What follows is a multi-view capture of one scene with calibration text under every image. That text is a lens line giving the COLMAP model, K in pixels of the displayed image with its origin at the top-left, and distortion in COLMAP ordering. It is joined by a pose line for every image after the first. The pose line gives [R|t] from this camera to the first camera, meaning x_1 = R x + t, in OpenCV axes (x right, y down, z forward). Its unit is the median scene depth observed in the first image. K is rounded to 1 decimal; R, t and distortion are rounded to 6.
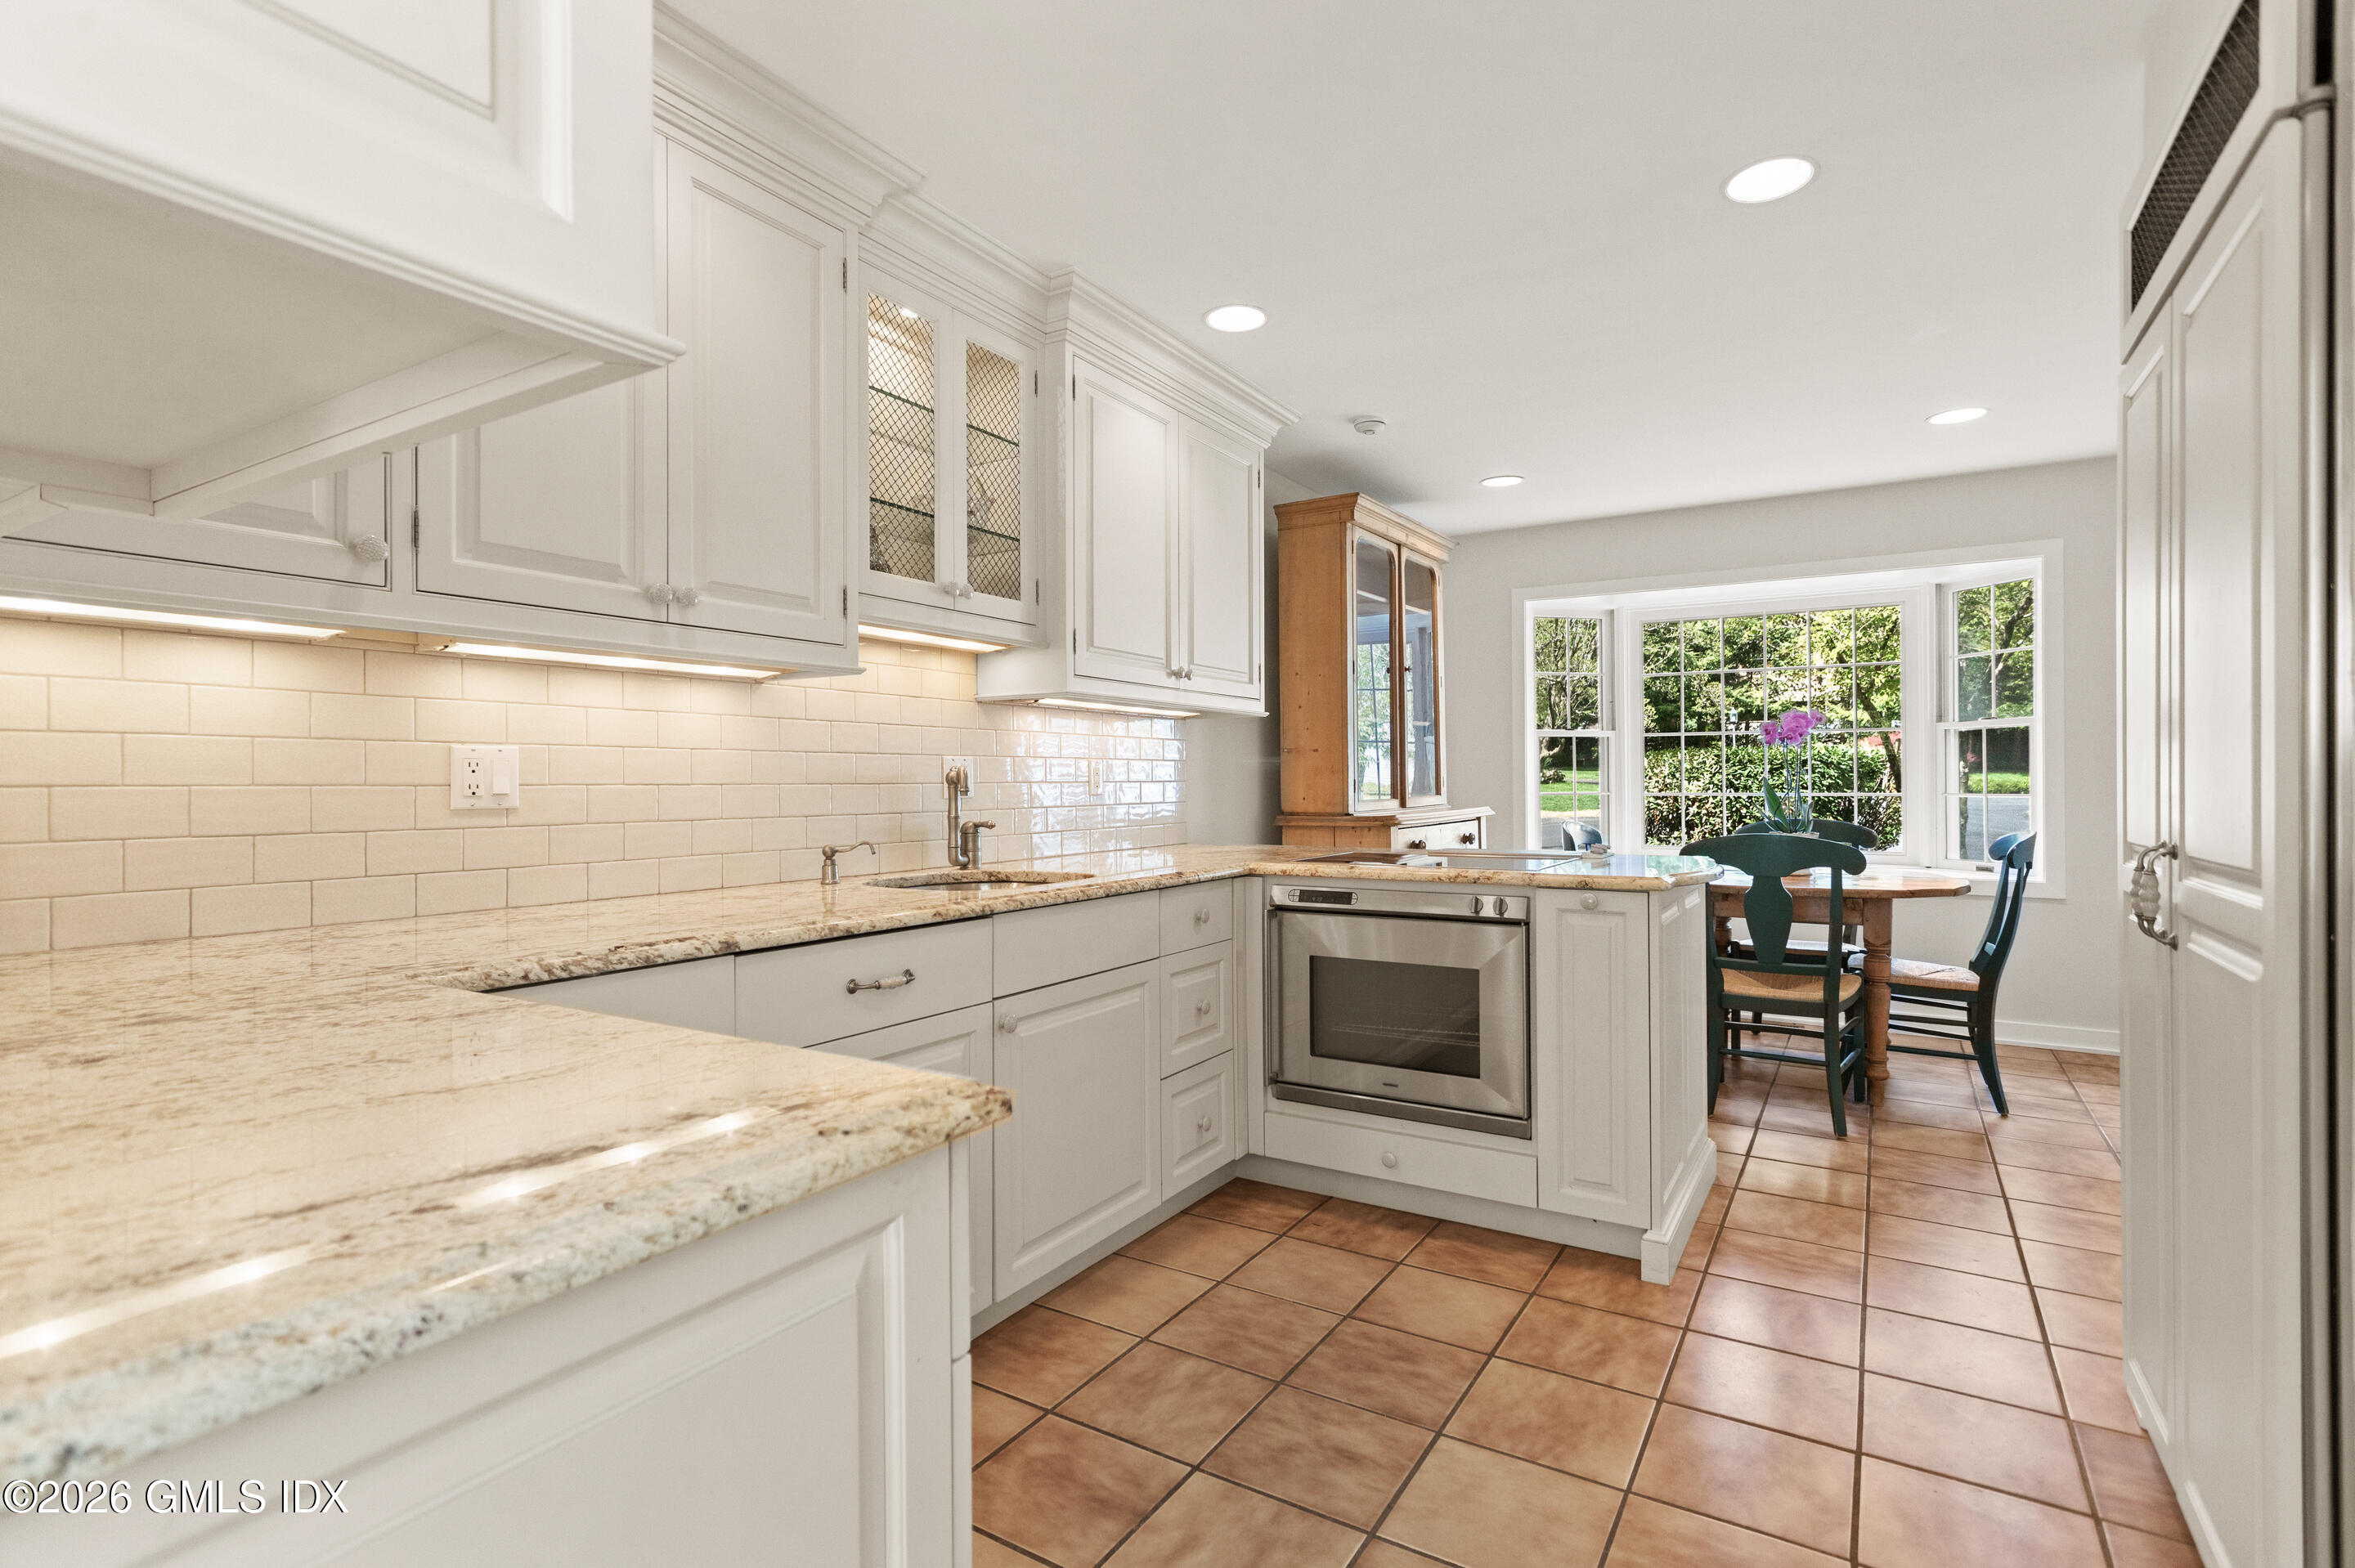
lens RADIAL K [[1125.1, 0, 1177.5], [0, 1125.1, 784.0], [0, 0, 1]] dist [0.001331, 0.000229]
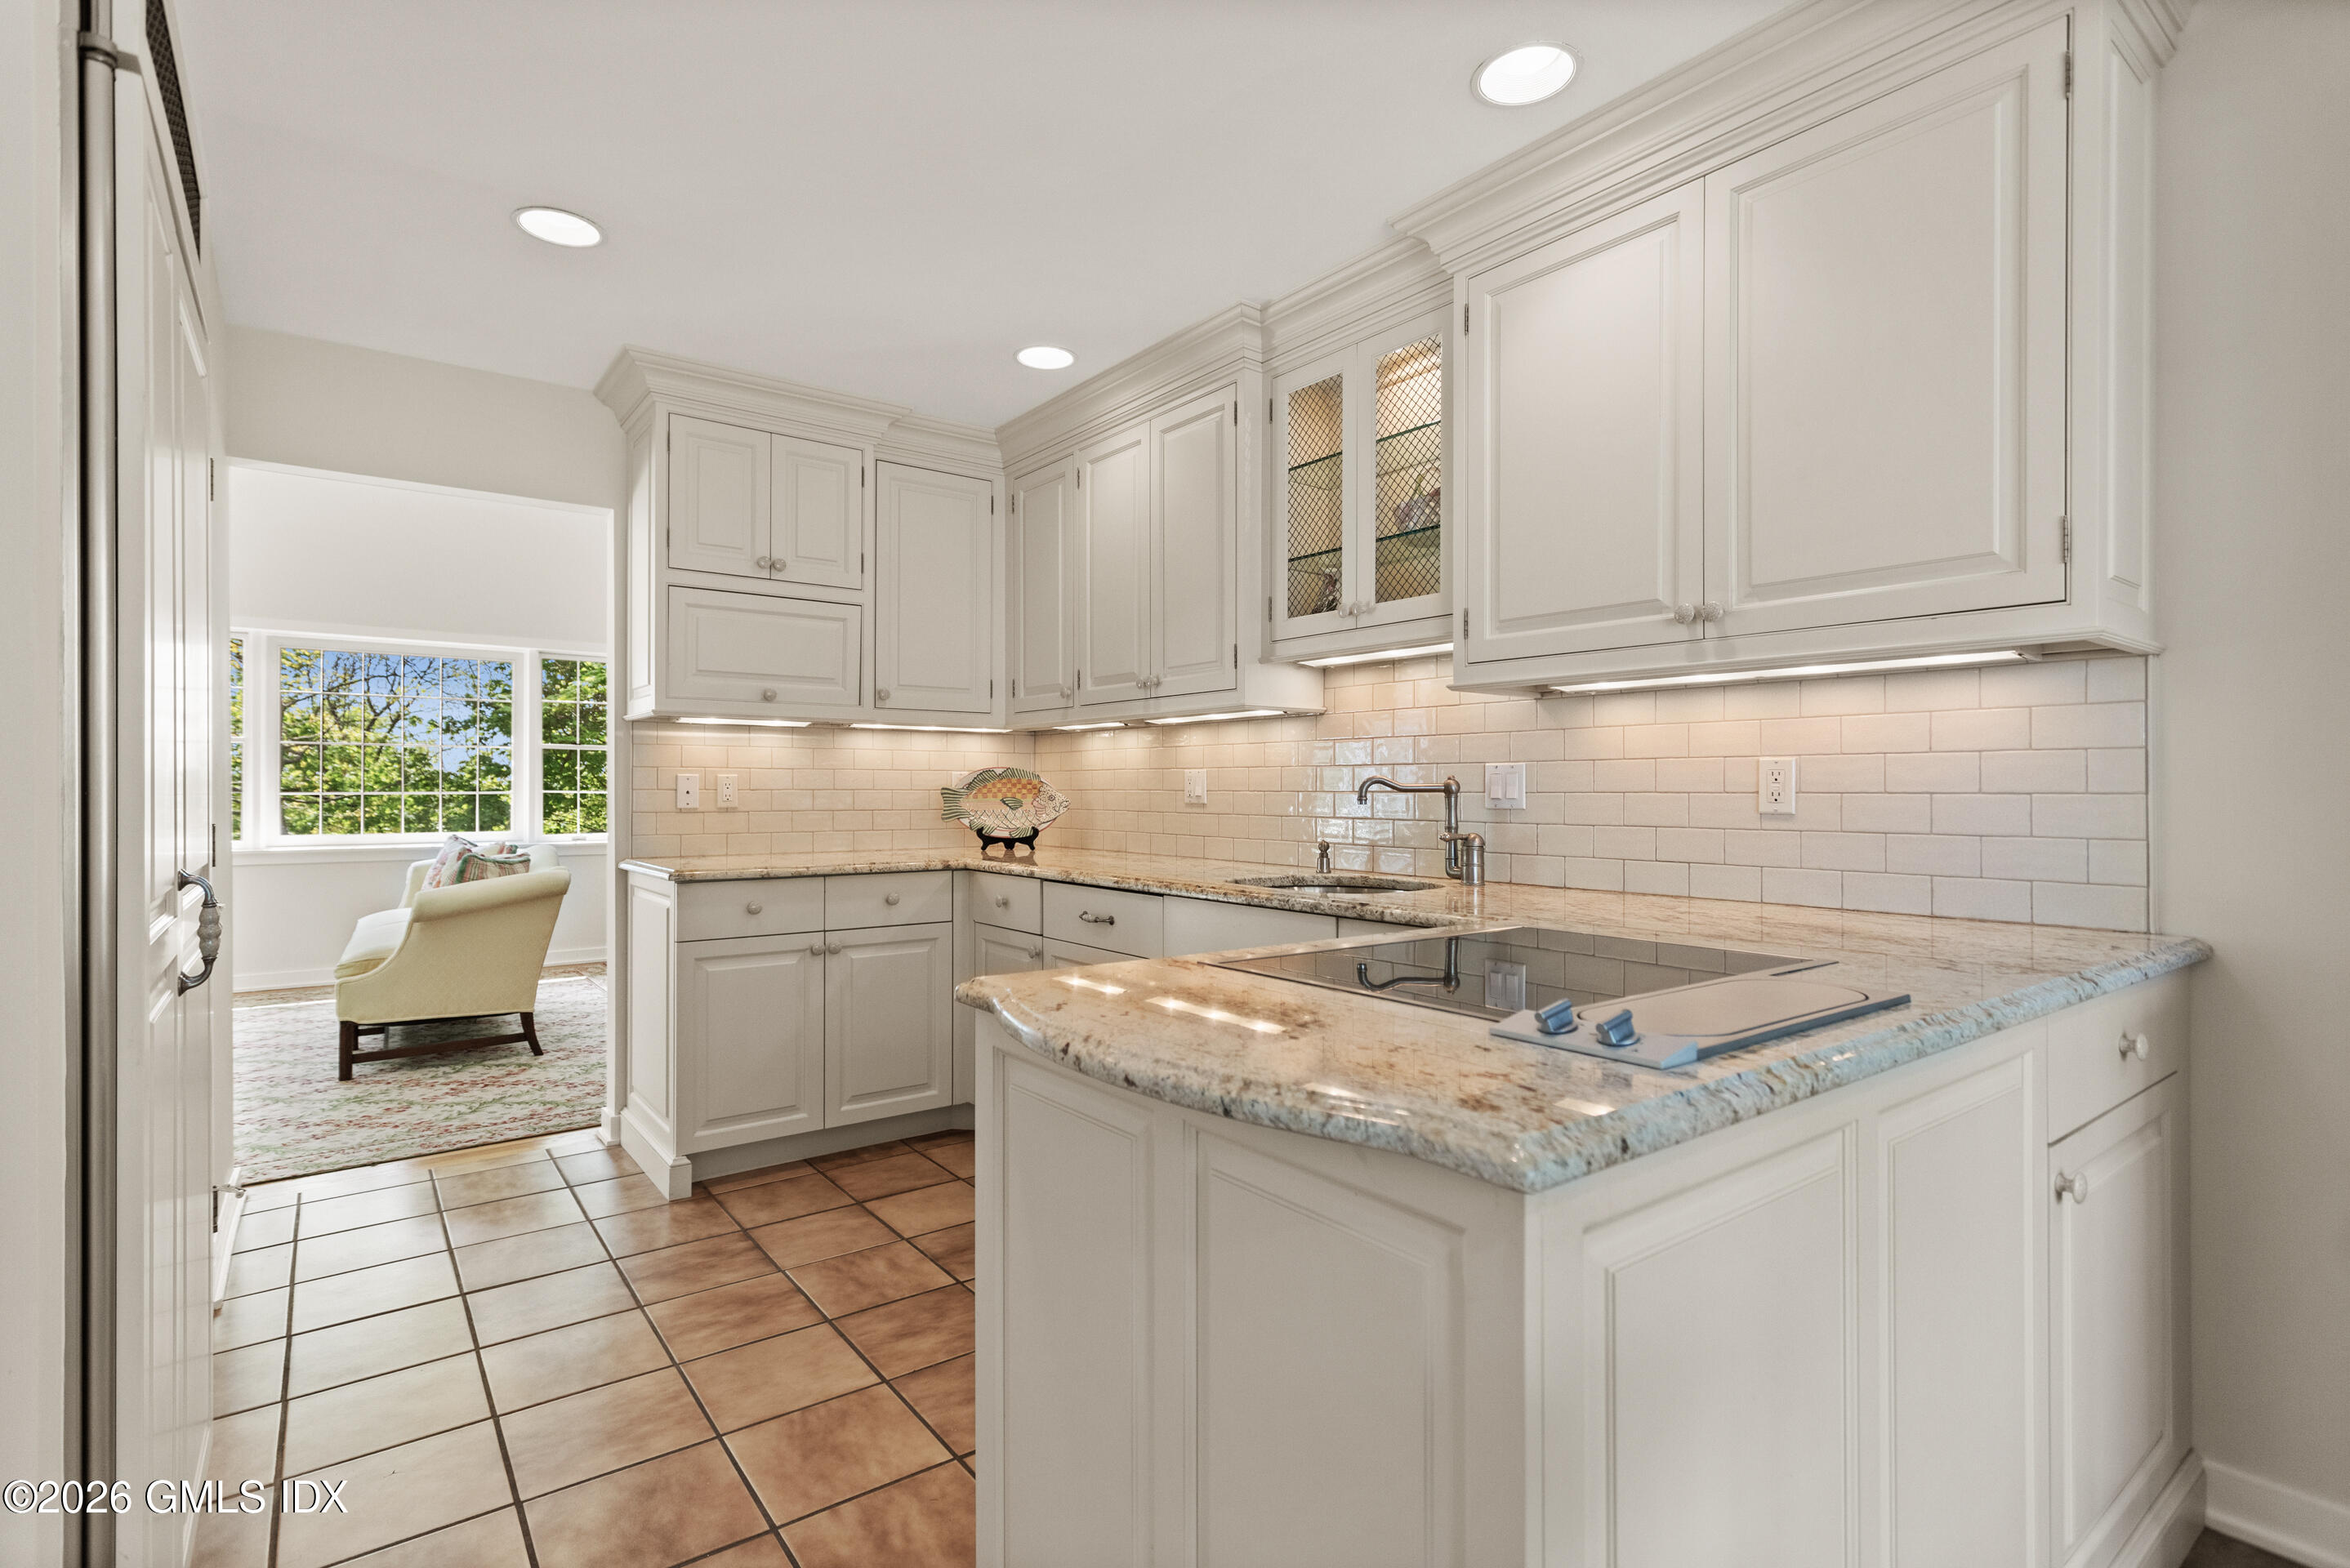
lens RADIAL K [[1122.8, 0, 1175.0], [0, 1122.8, 784.0], [0, 0, 1]] dist [0.001331, 0.000229]
pose [[-0.356669, 0.002147, -0.934229, 0.853209], [-0.000056, 0.999997, 0.002320, -0.010922], [0.934231, 0.000880, -0.356667, 1.216971]]
